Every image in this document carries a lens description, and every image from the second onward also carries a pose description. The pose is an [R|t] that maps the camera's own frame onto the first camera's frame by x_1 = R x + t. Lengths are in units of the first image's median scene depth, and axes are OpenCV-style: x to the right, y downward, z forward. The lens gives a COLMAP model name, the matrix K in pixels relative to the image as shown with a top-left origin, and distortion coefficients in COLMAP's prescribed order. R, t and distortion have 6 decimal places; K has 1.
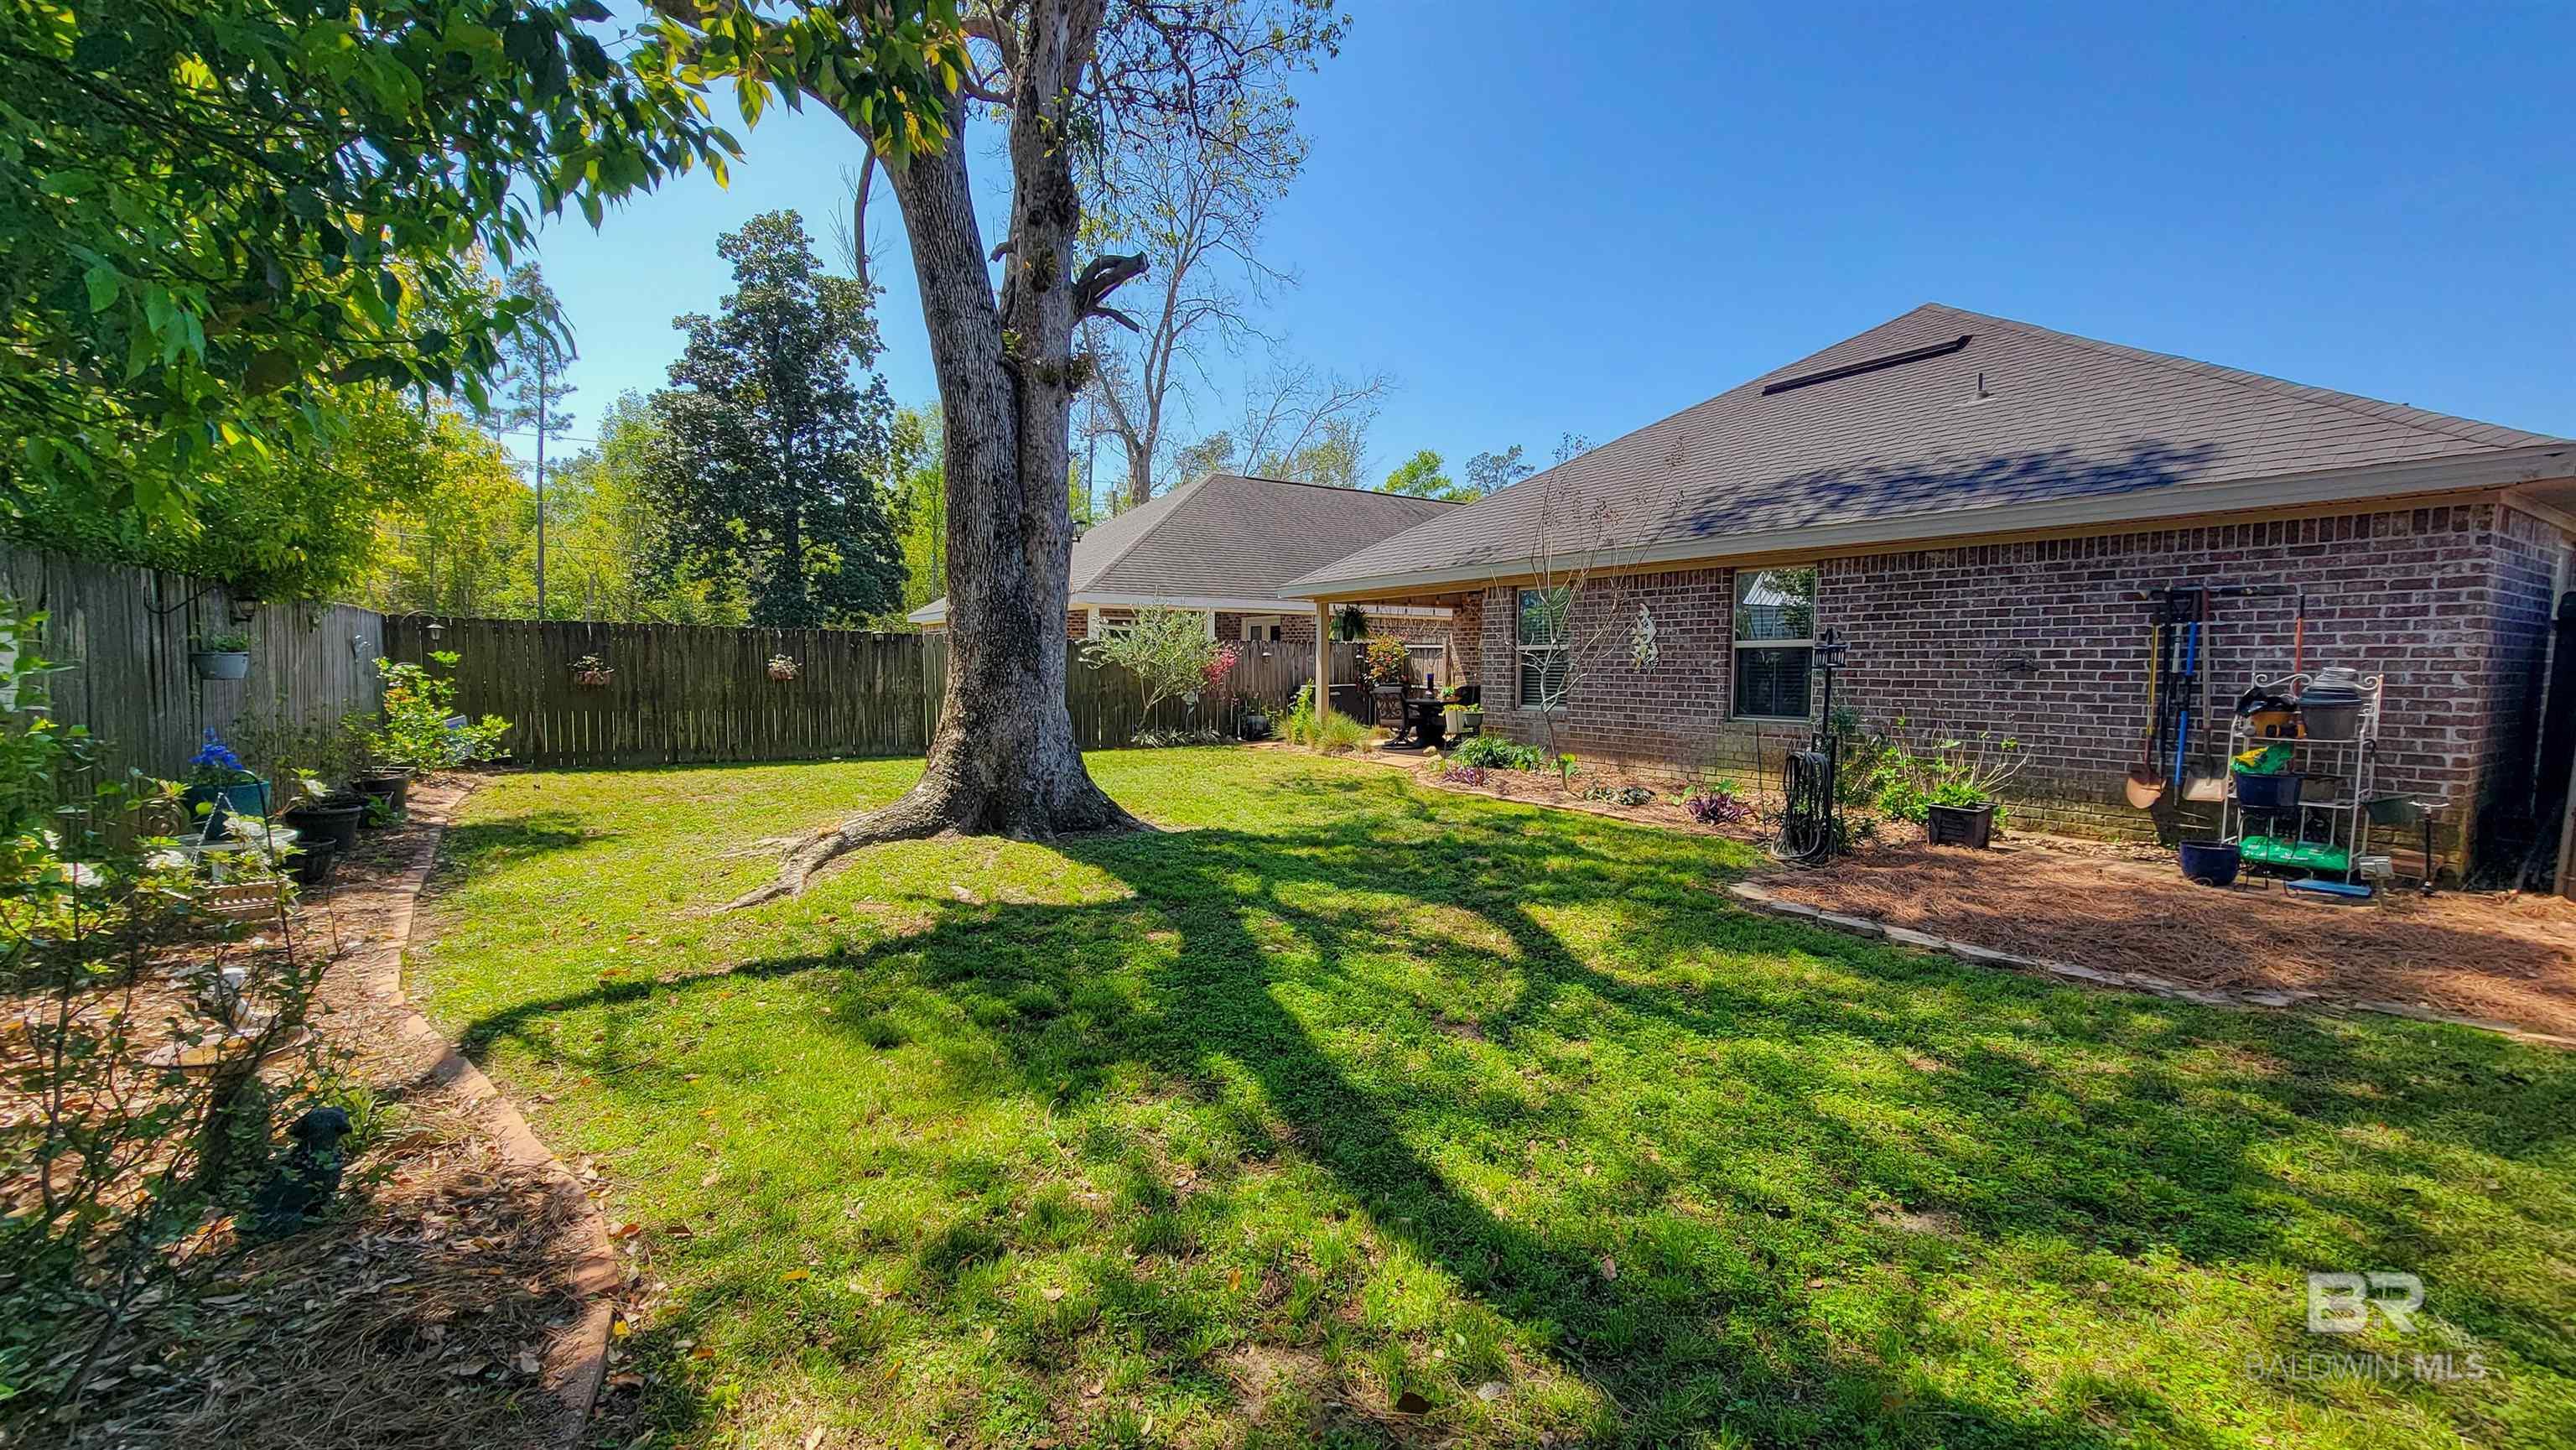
lens RADIAL K [[1060.0, 0, 1291.3], [0, 1060.0, 742.8], [0, 0, 1]] dist [-0.018805, 0.010972]
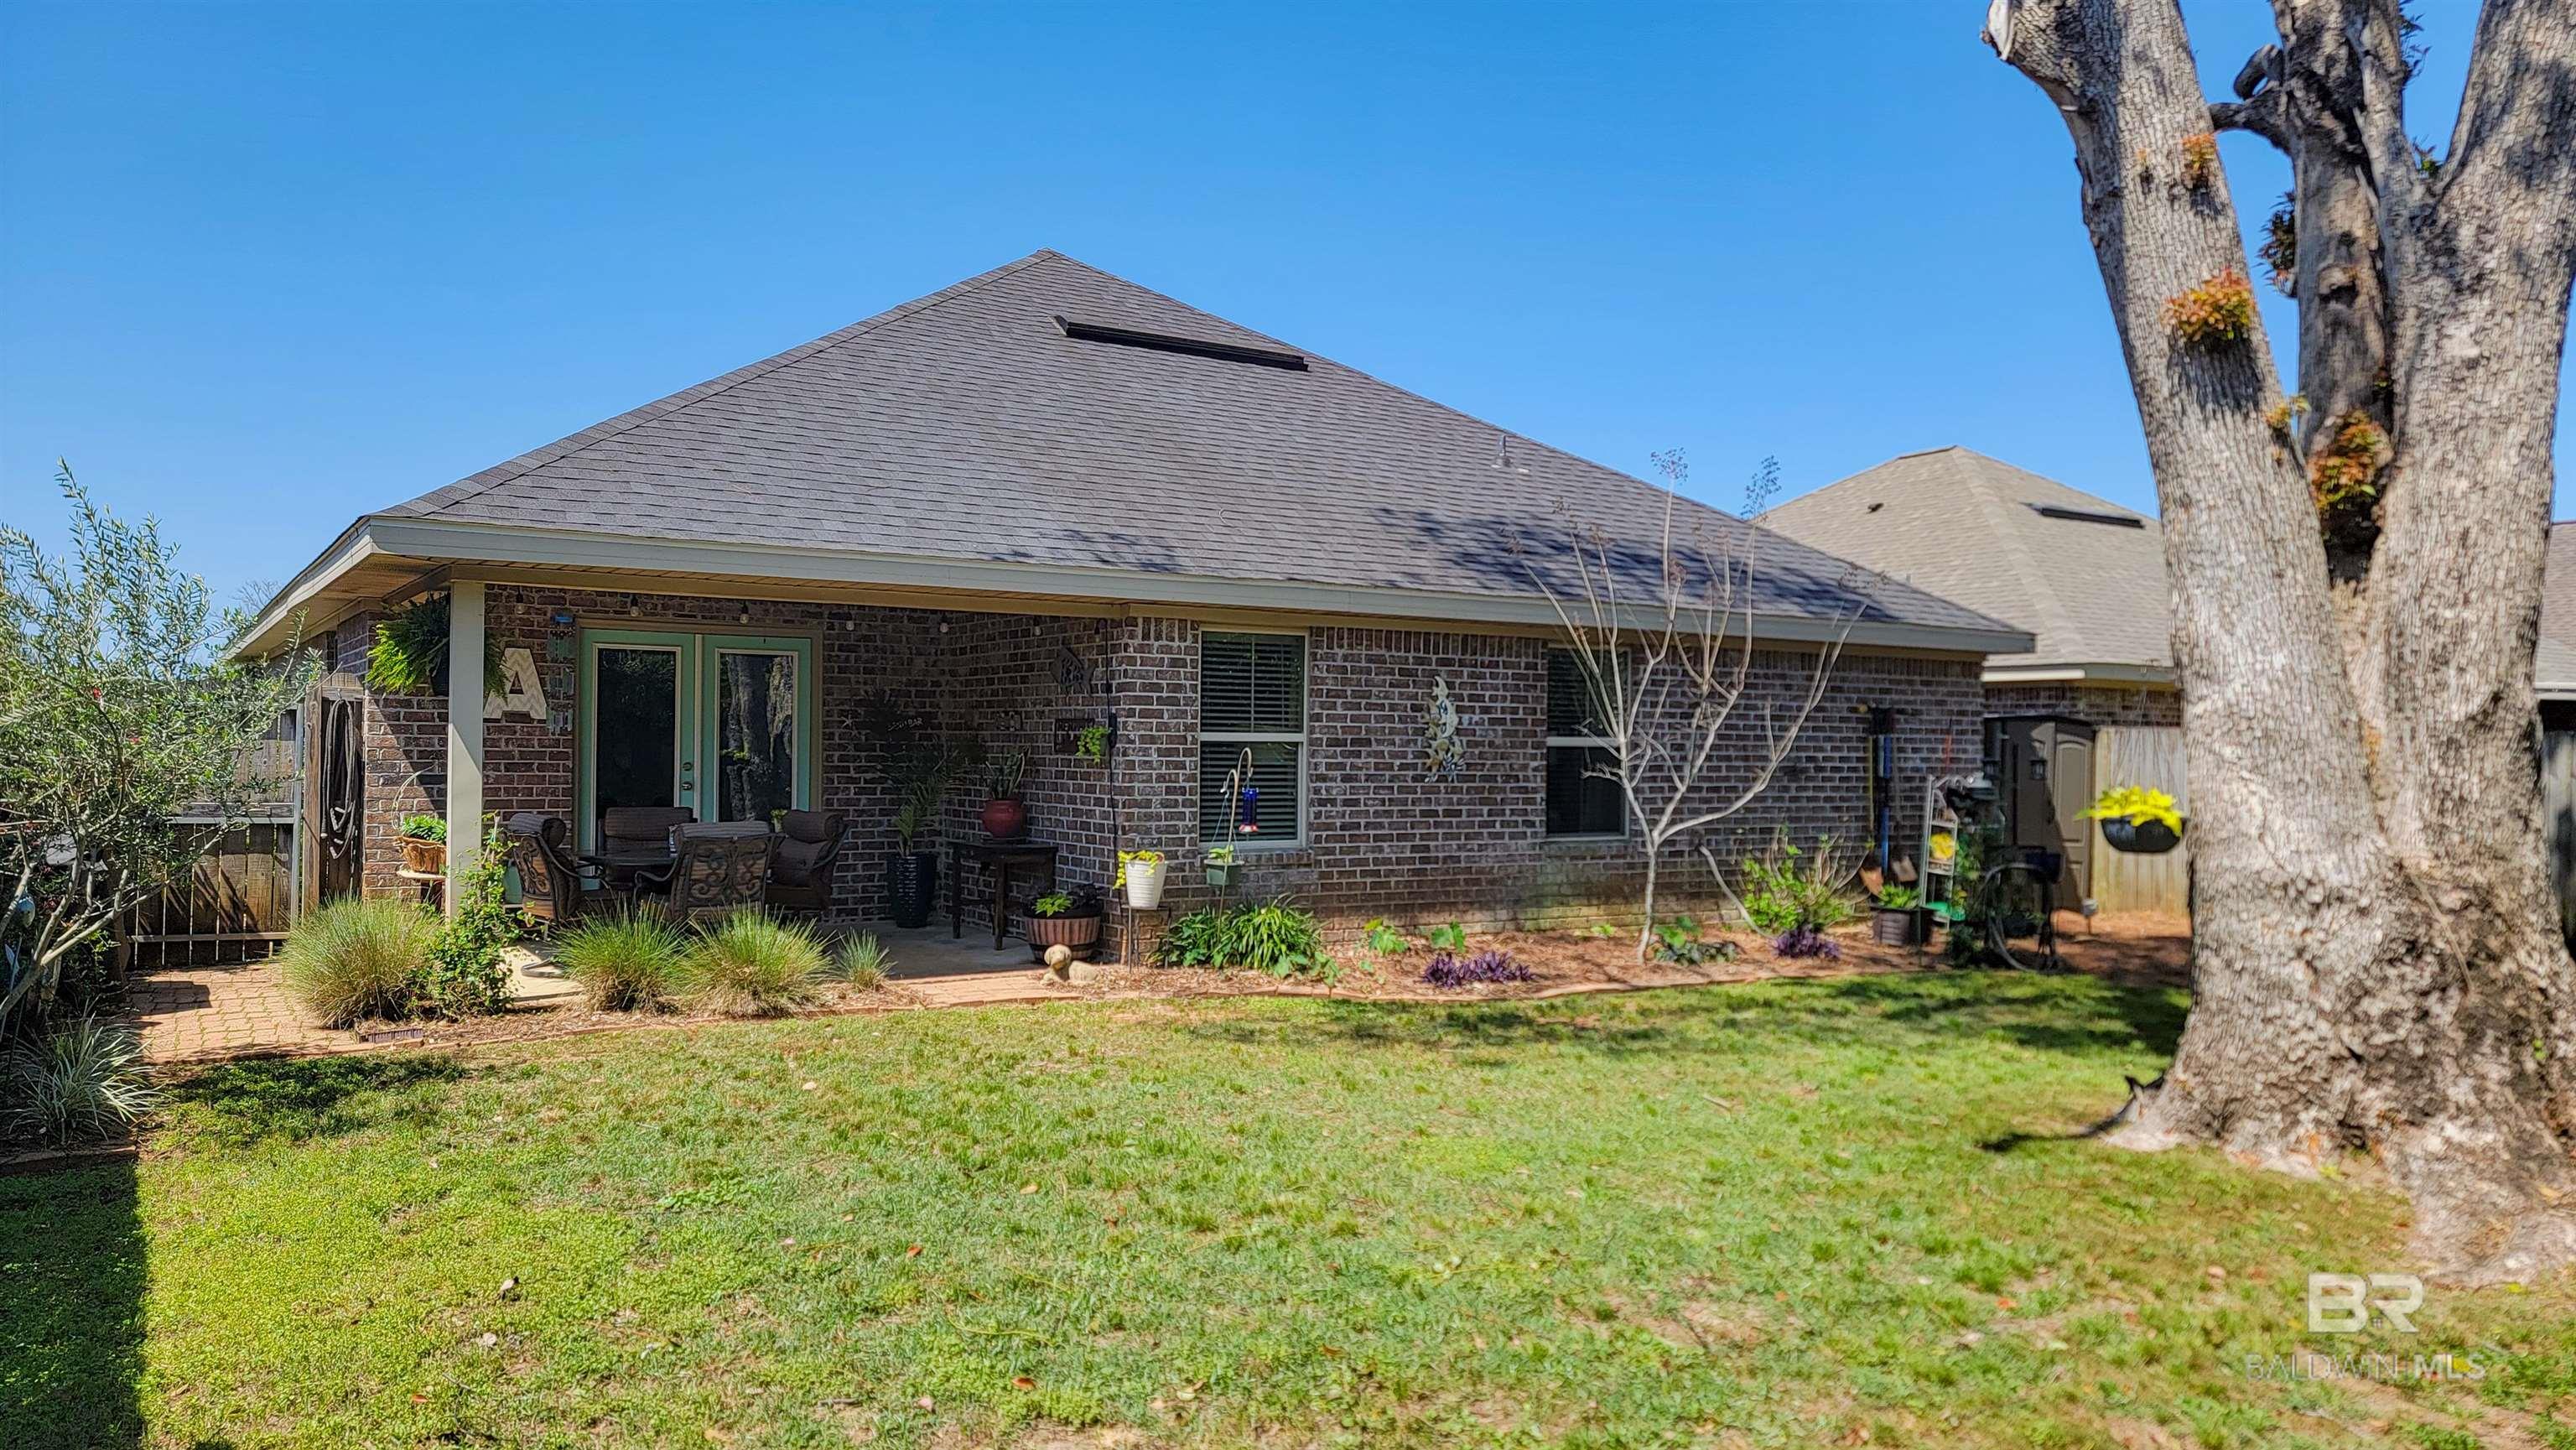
lens RADIAL K [[1795.9, 0, 1286.9], [0, 1795.9, 763.6], [0, 0, 1]] dist [0.027546, -0.005833]
pose [[0.016460, -0.017019, 0.999720, -1.082739], [0.059216, 0.998117, 0.016016, -0.136693], [-0.998109, 0.058935, 0.017437, 1.459172]]
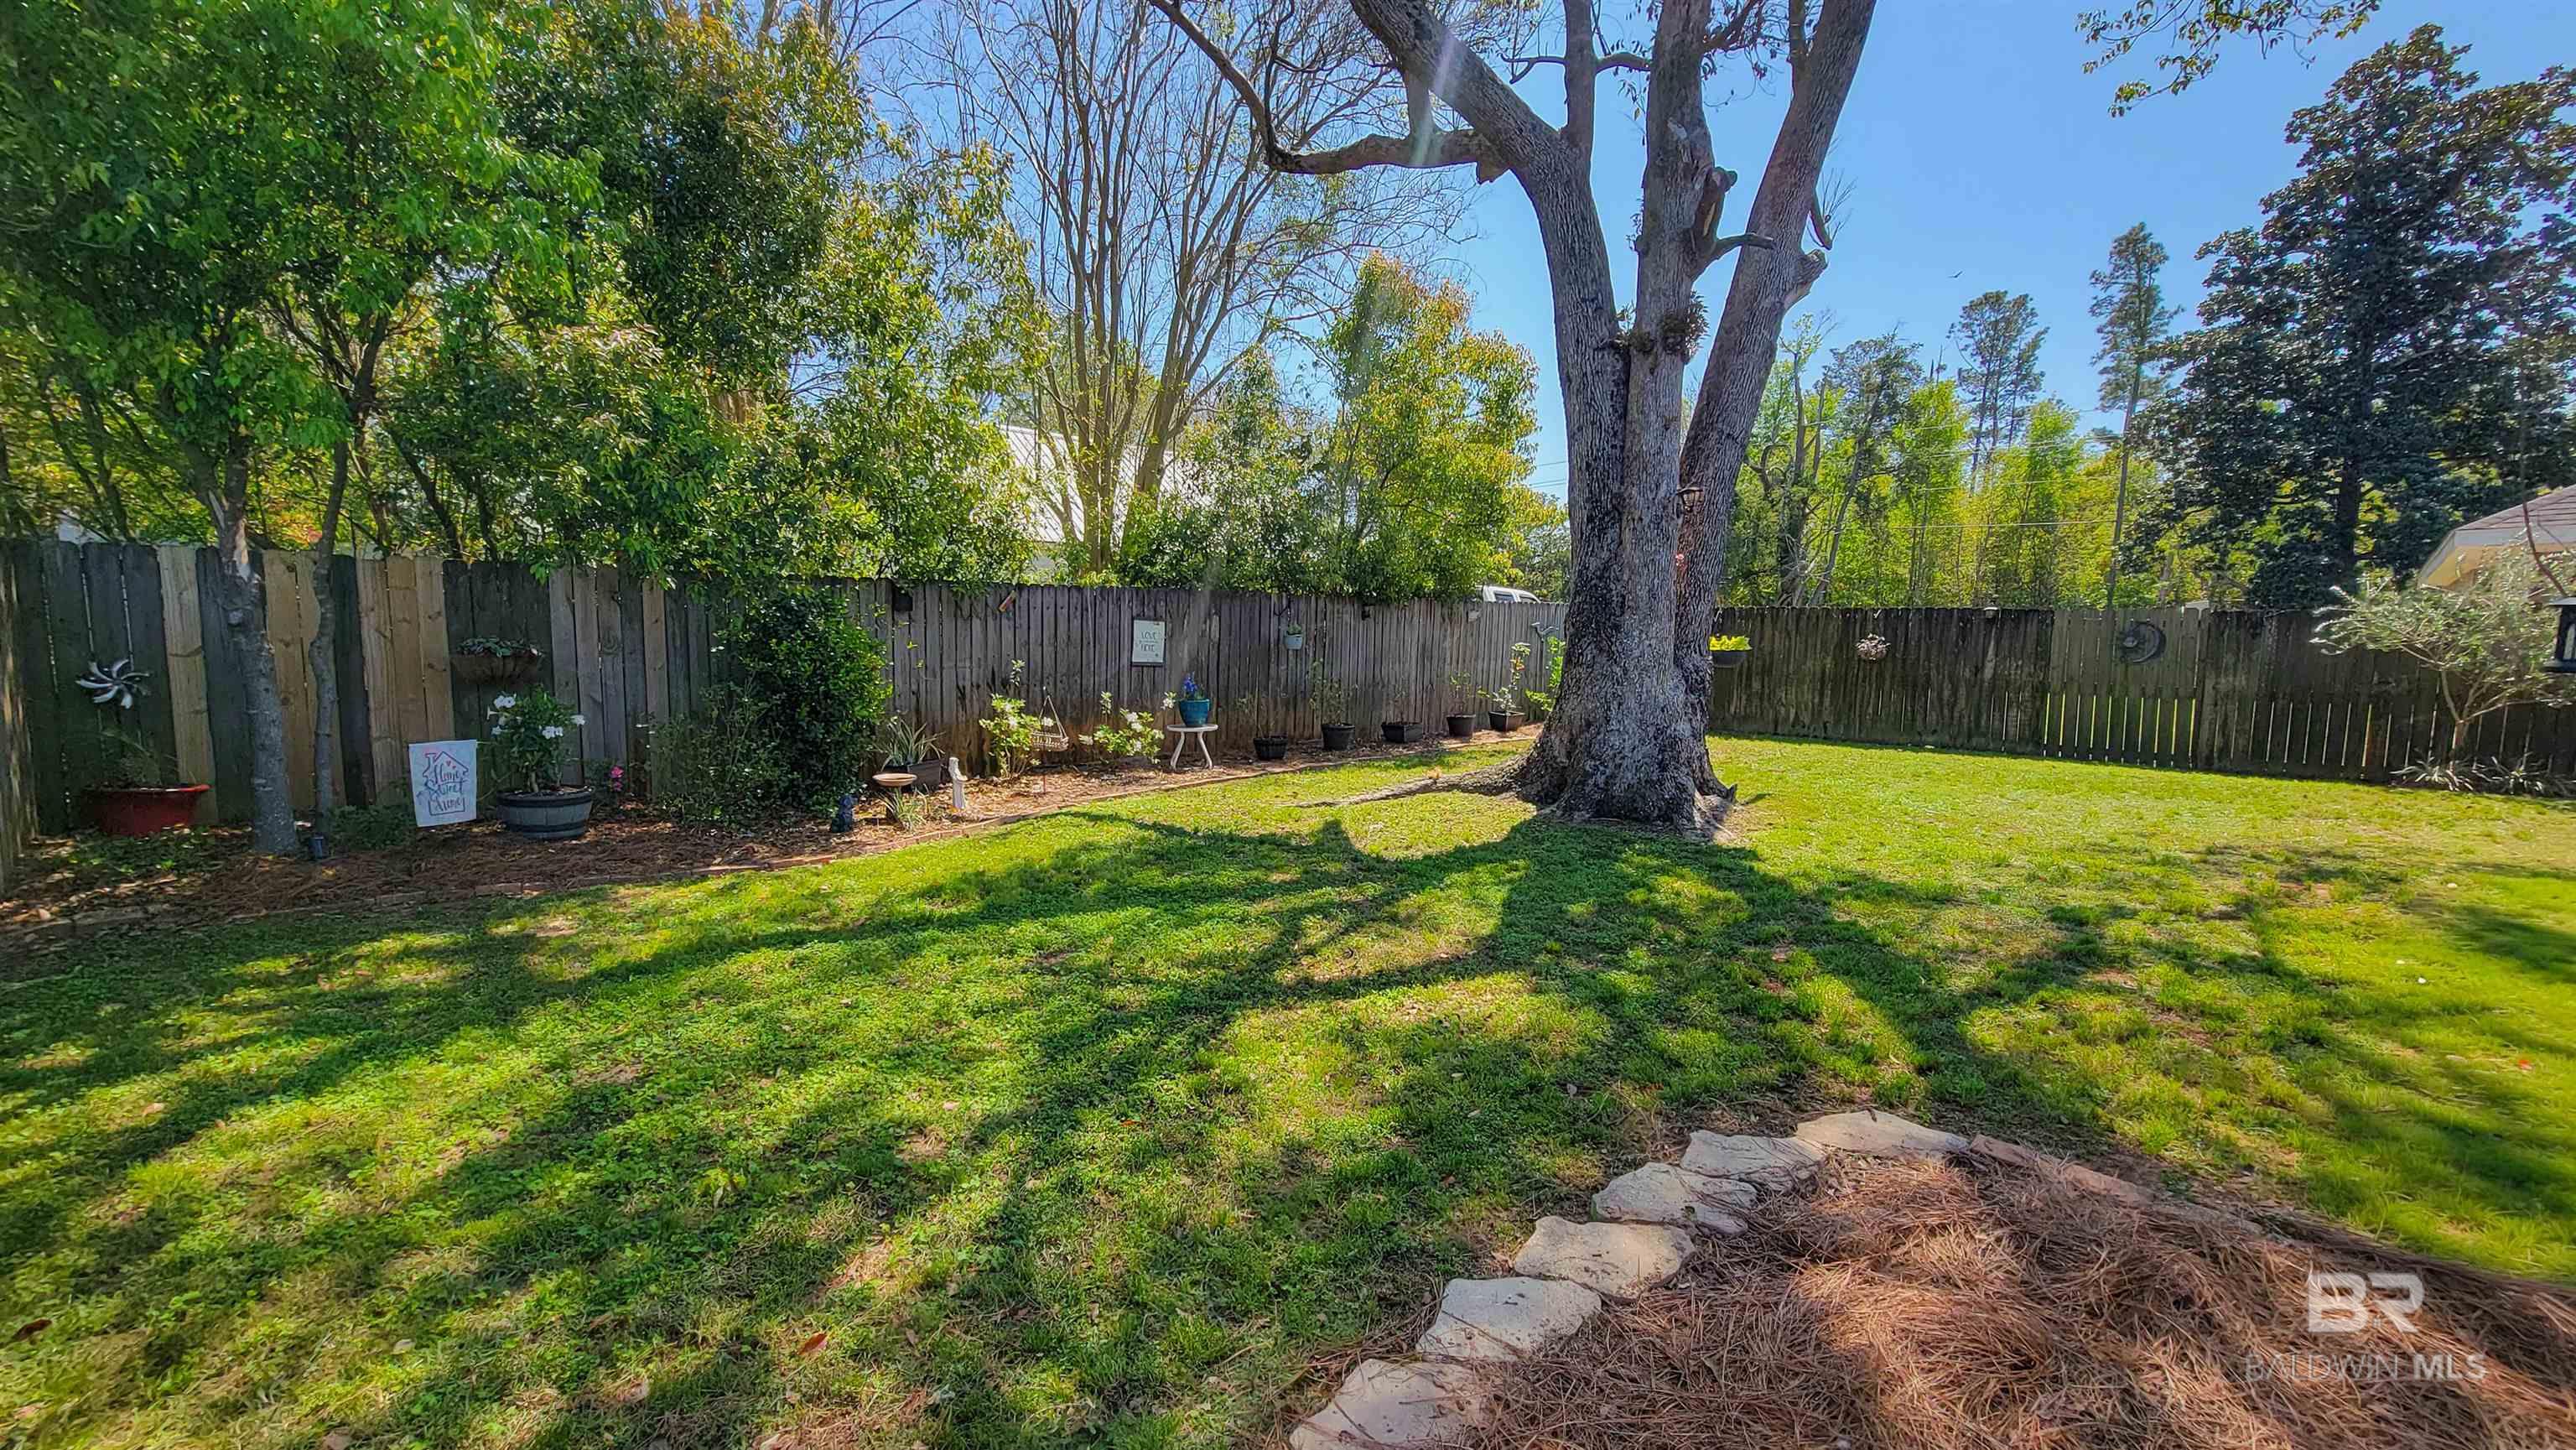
lens RADIAL K [[1048.8, 0, 1299.4], [0, 1048.8, 755.5], [0, 0, 1]] dist [-0.040723, 0.024890]
pose [[0.182173, 0.111510, -0.976923, 0.614210], [-0.077666, 0.992076, 0.098757, -0.042000], [0.980194, 0.057883, 0.189390, 0.489429]]
